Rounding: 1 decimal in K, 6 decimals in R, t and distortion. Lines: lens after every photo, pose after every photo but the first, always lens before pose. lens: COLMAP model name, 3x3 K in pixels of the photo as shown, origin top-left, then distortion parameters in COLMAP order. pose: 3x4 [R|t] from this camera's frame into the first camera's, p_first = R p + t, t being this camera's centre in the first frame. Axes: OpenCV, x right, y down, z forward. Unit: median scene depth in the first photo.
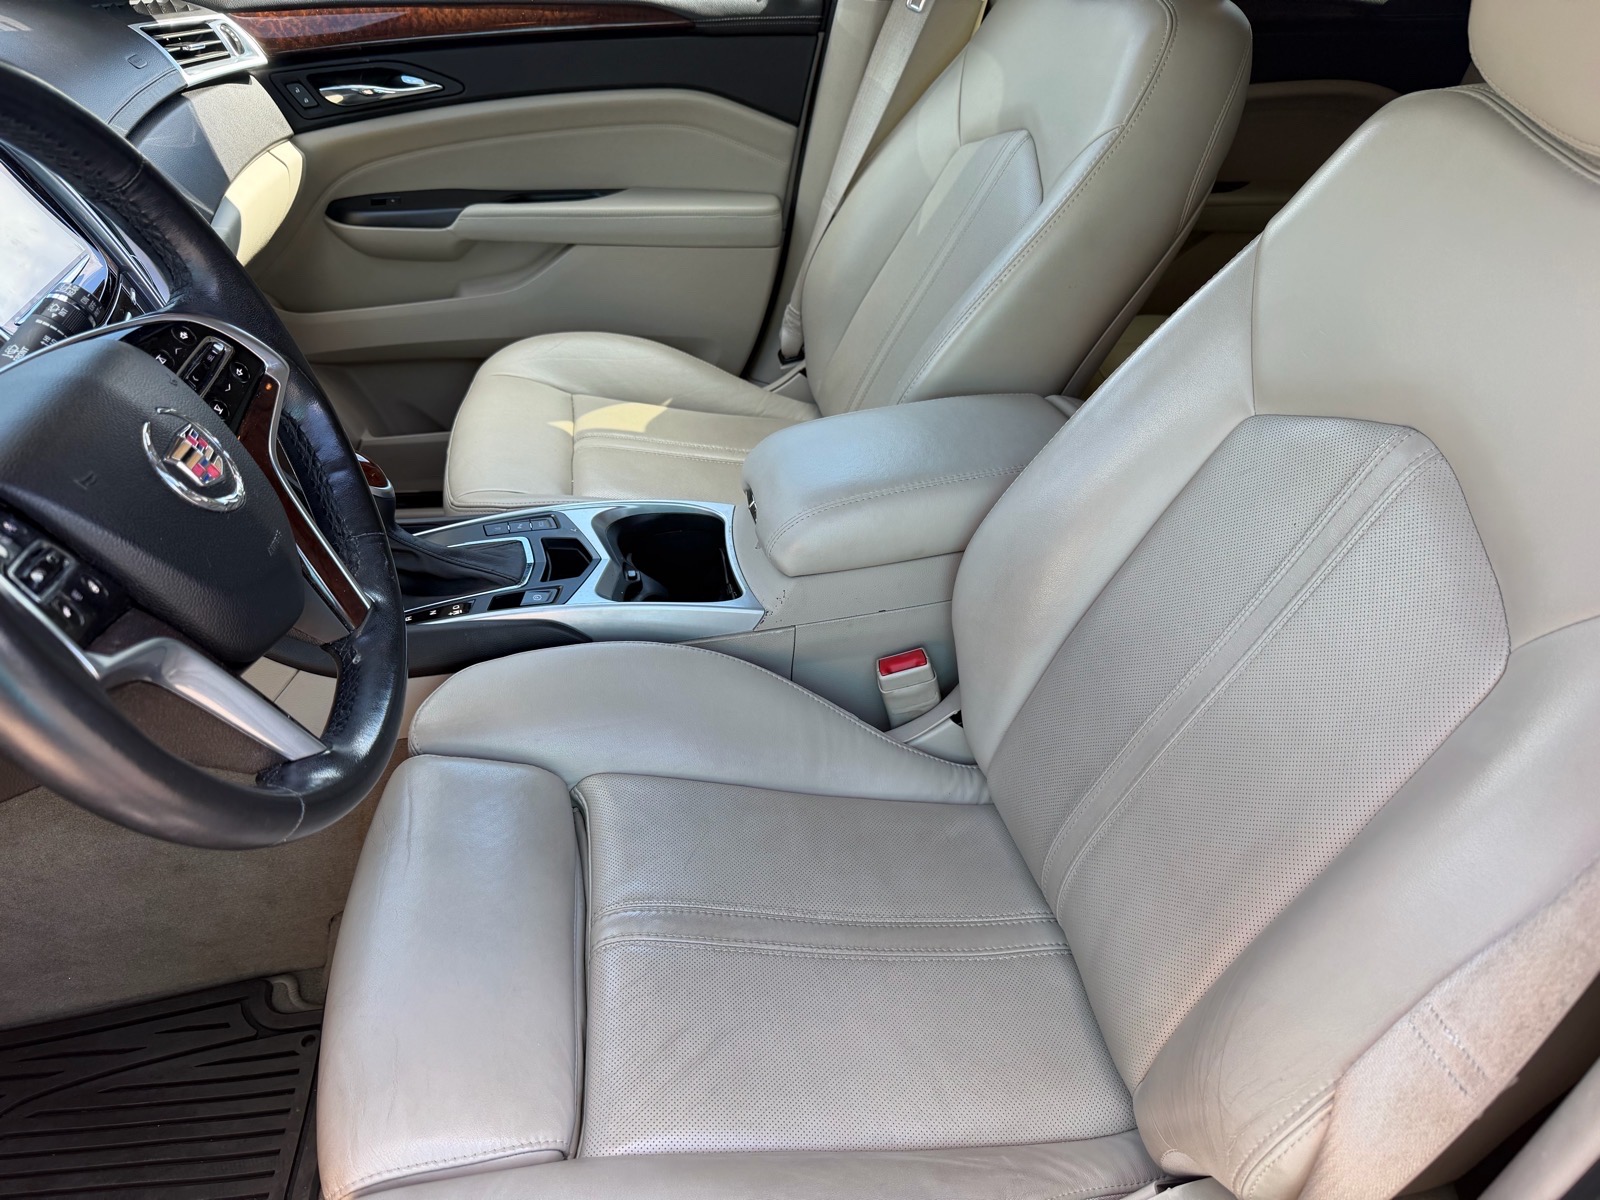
lens RADIAL K [[1121.0, 0, 785.8], [0, 1121.0, 602.9], [0, 0, 1]] dist [0.032600, -0.045833]
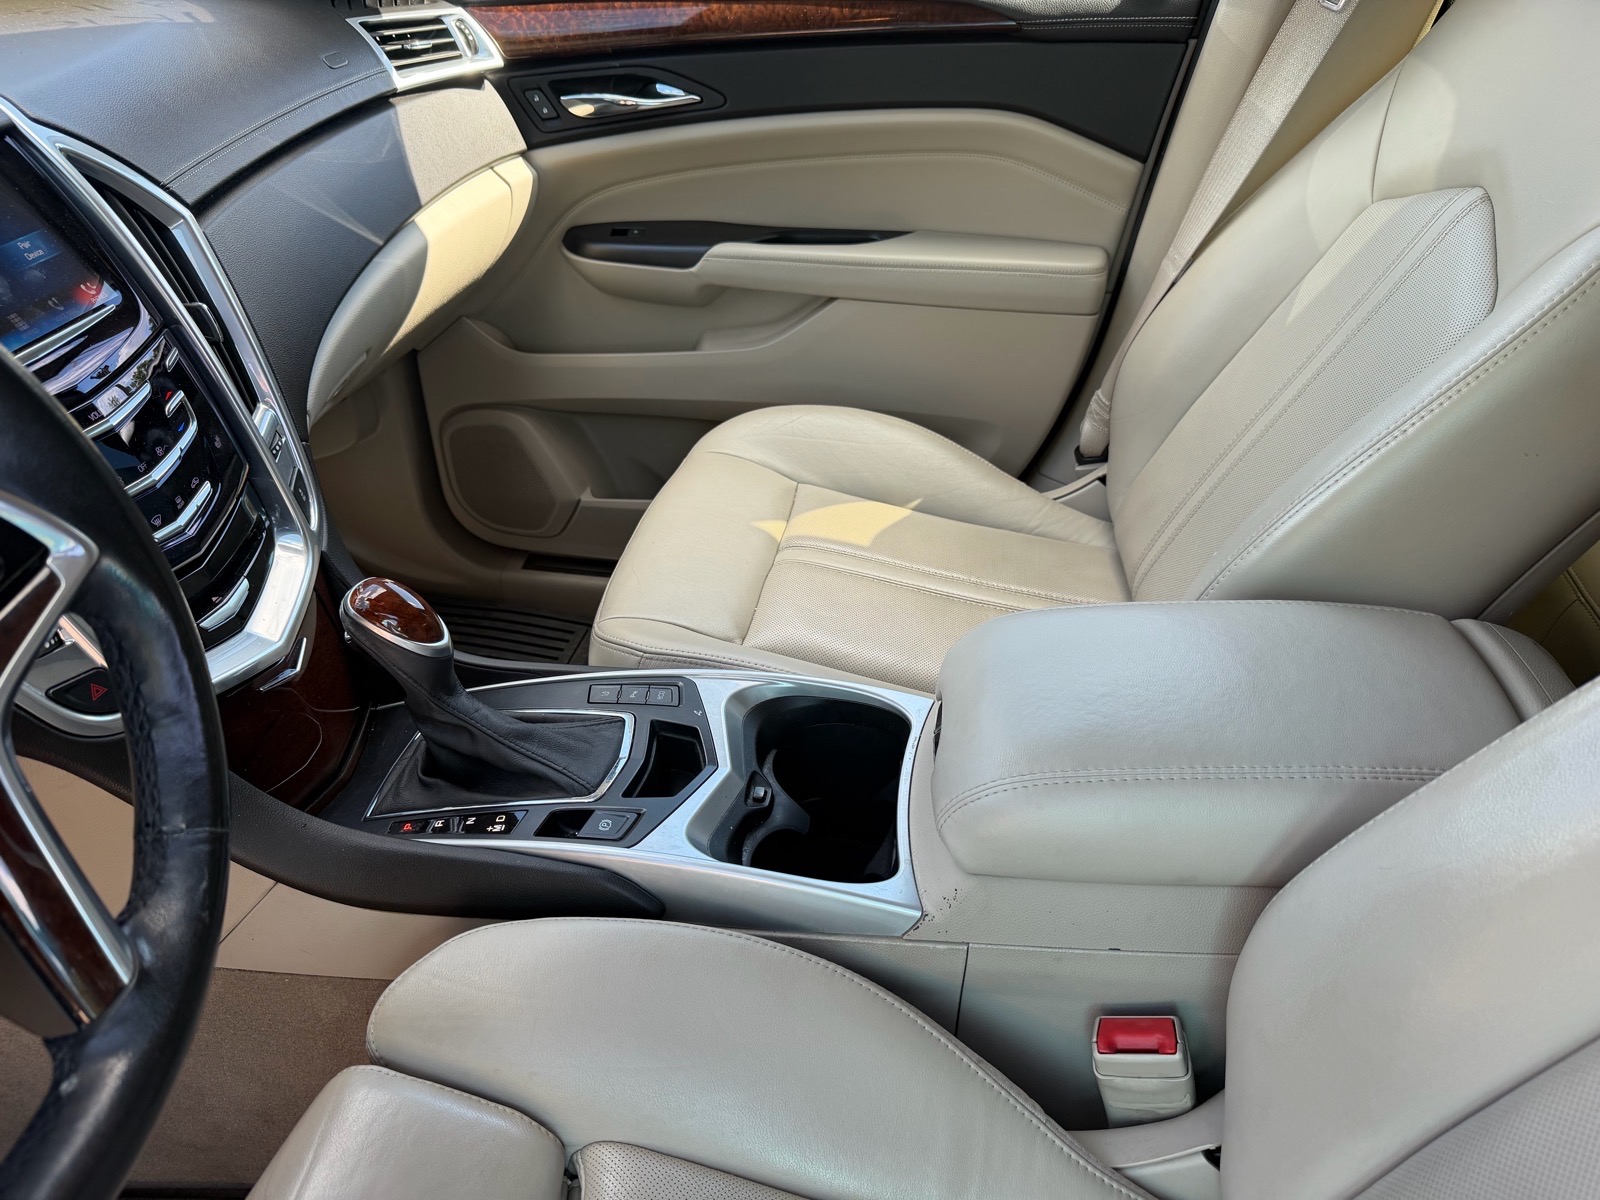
lens RADIAL K [[1121.0, 0, 796.7], [0, 1121.0, 607.5], [0, 0, 1]] dist [0.032600, -0.045833]
pose [[0.951428, 0.147776, -0.270085, 0.043176], [-0.149818, 0.988626, 0.013160, -0.117076], [0.268958, 0.027942, 0.962746, 0.247292]]
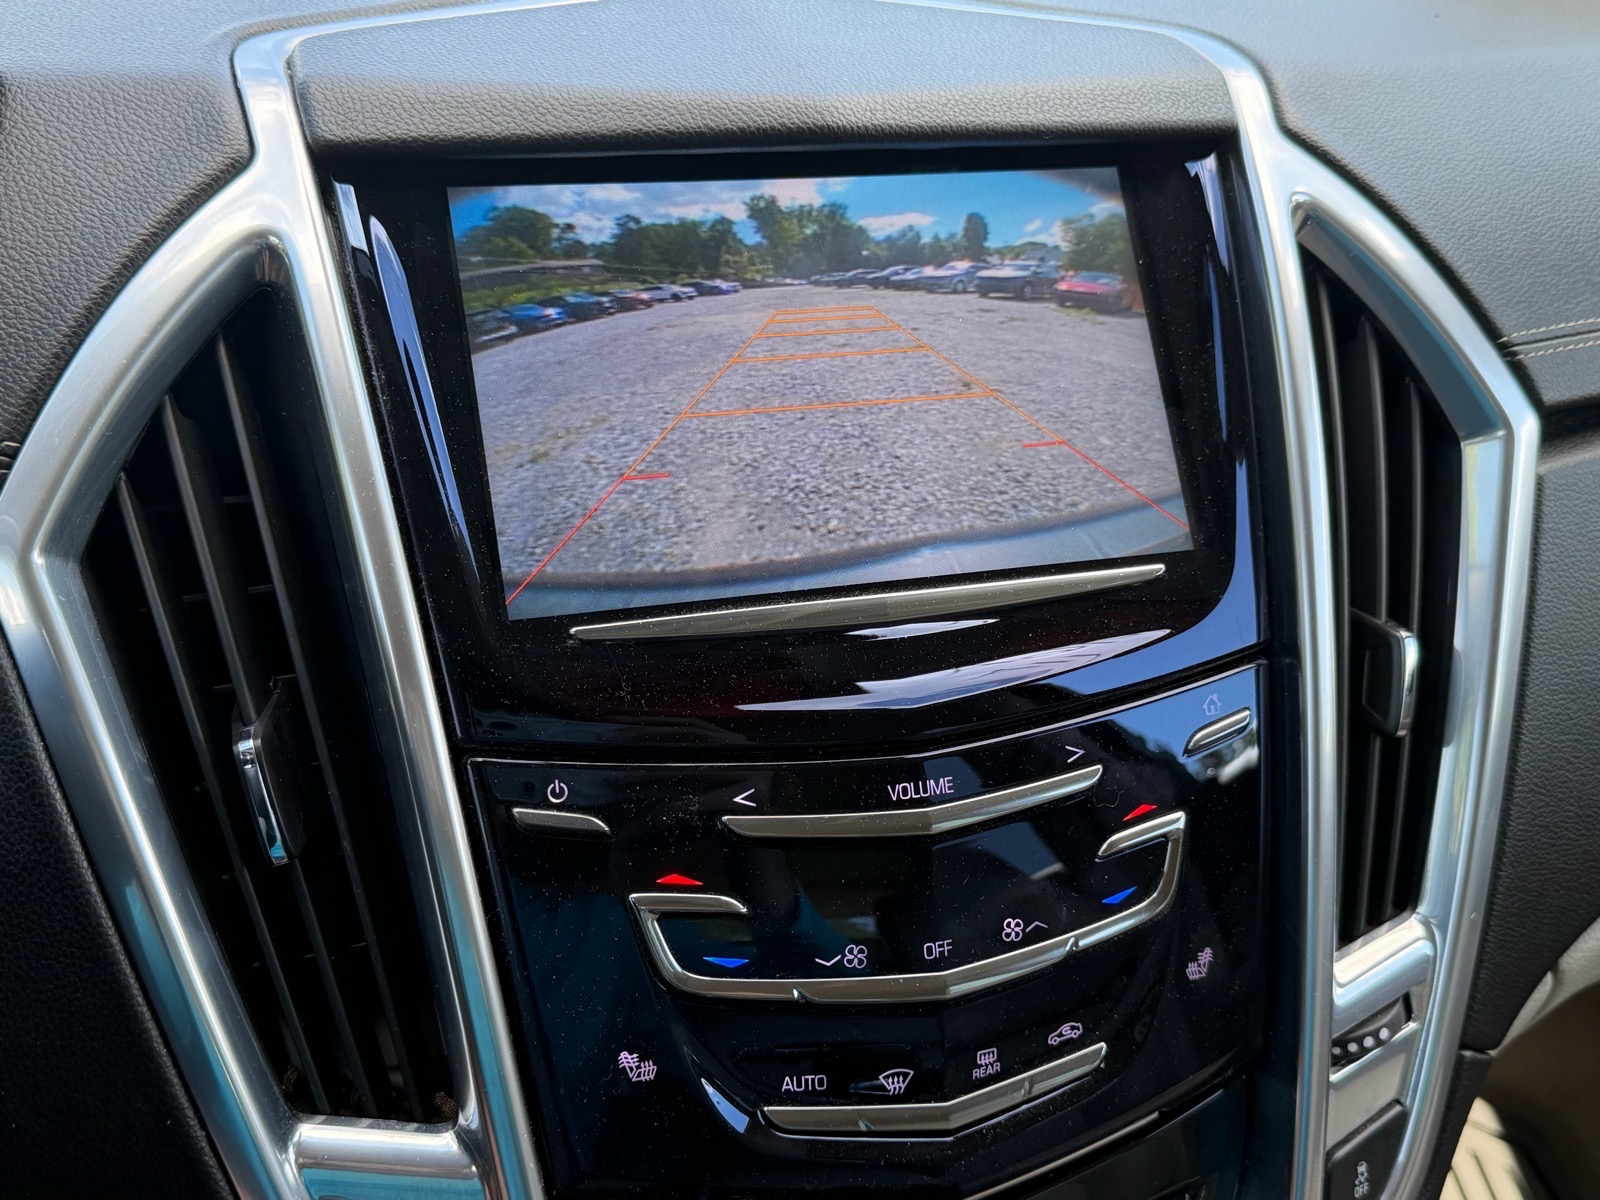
lens RADIAL K [[1791.8, 0, 801.6], [0, 1791.8, 632.9], [0, 0, 1]] dist [0.063486, 0.000000]
pose [[0.163829, 0.378000, -0.911195, -0.110895], [-0.580485, 0.783772, 0.220771, -0.221162], [0.797620, 0.492766, 0.347828, 0.483141]]
